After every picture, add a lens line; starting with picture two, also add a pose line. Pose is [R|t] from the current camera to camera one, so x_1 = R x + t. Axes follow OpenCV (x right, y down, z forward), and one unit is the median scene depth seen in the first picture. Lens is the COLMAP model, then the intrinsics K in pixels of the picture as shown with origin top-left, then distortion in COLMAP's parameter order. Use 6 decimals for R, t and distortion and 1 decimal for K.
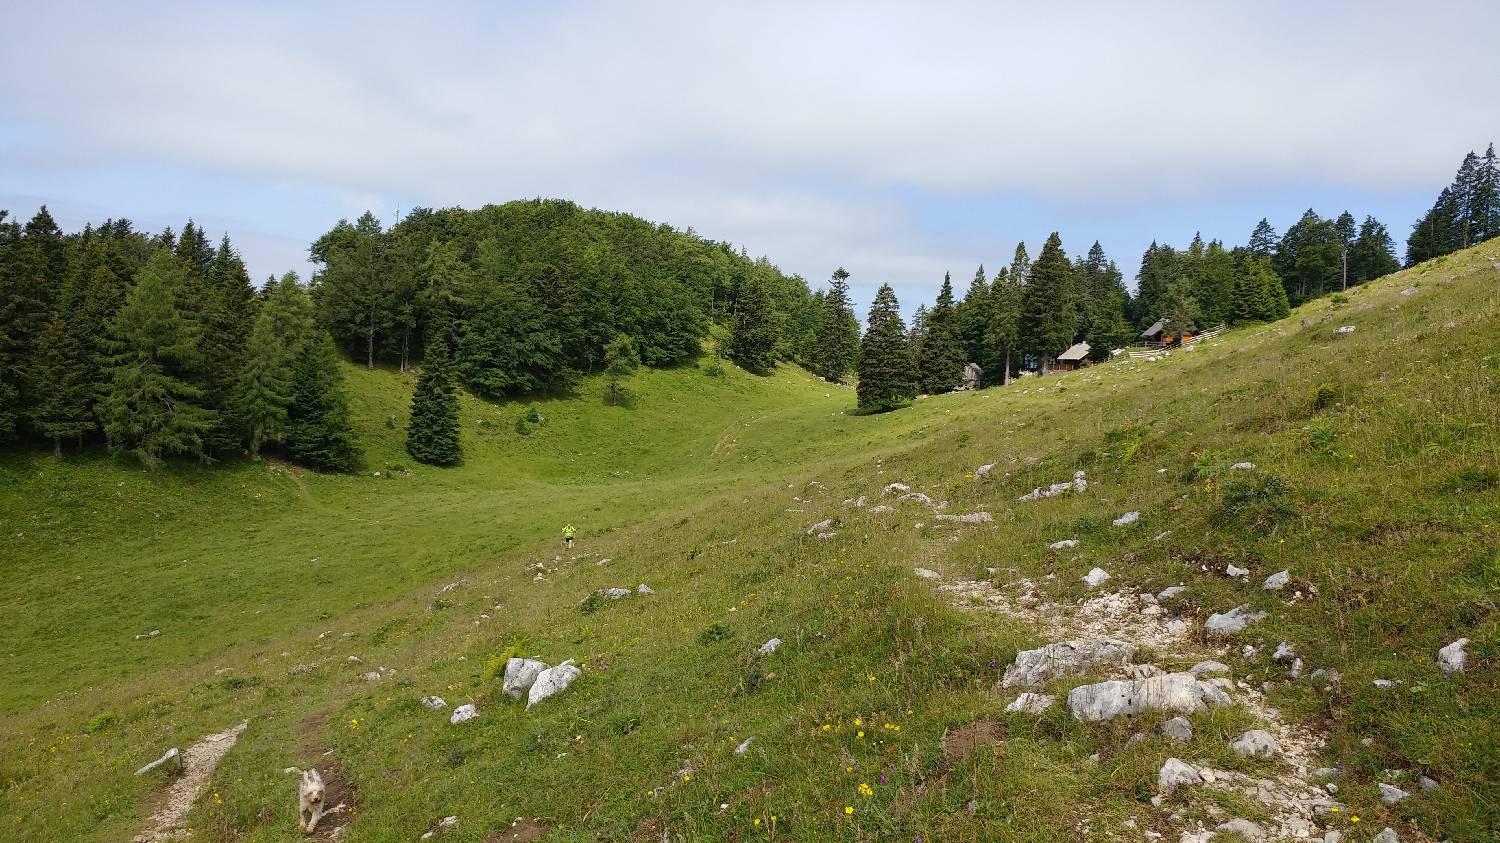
lens RADIAL K [[1138.8, 0, 750.4], [0, 1138.8, 422.0], [0, 0, 1]] dist [-0.001441, -0.000455]
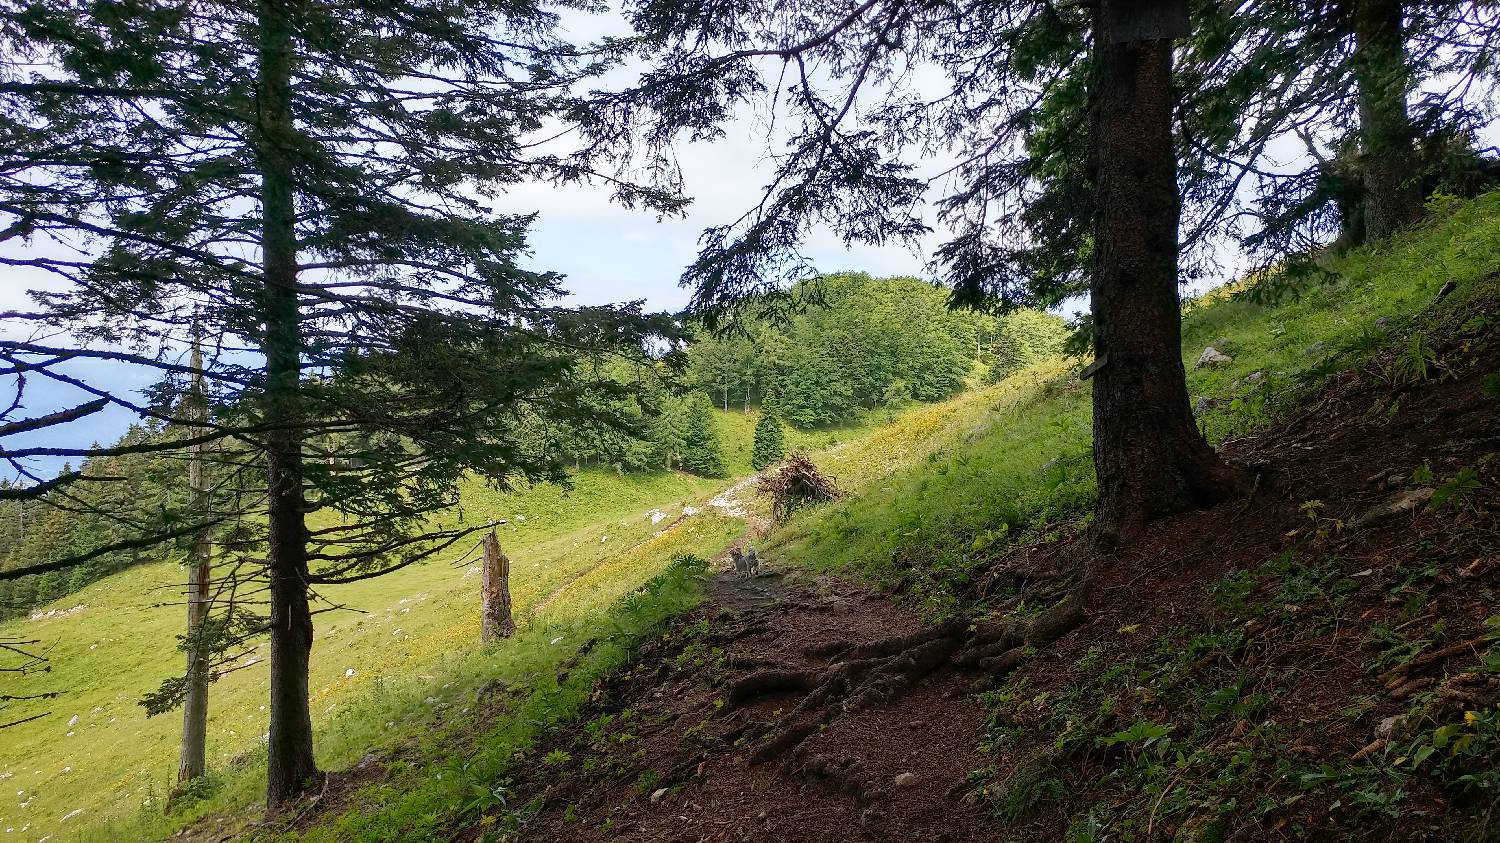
lens RADIAL K [[1138.8, 0, 750.4], [0, 1138.8, 424.5], [0, 0, 1]] dist [-0.001441, -0.000455]
pose [[0.962271, -0.019103, -0.271420, 0.101118], [0.015574, 0.999764, -0.015151, -0.005587], [0.271645, 0.010353, 0.962342, -0.420439]]
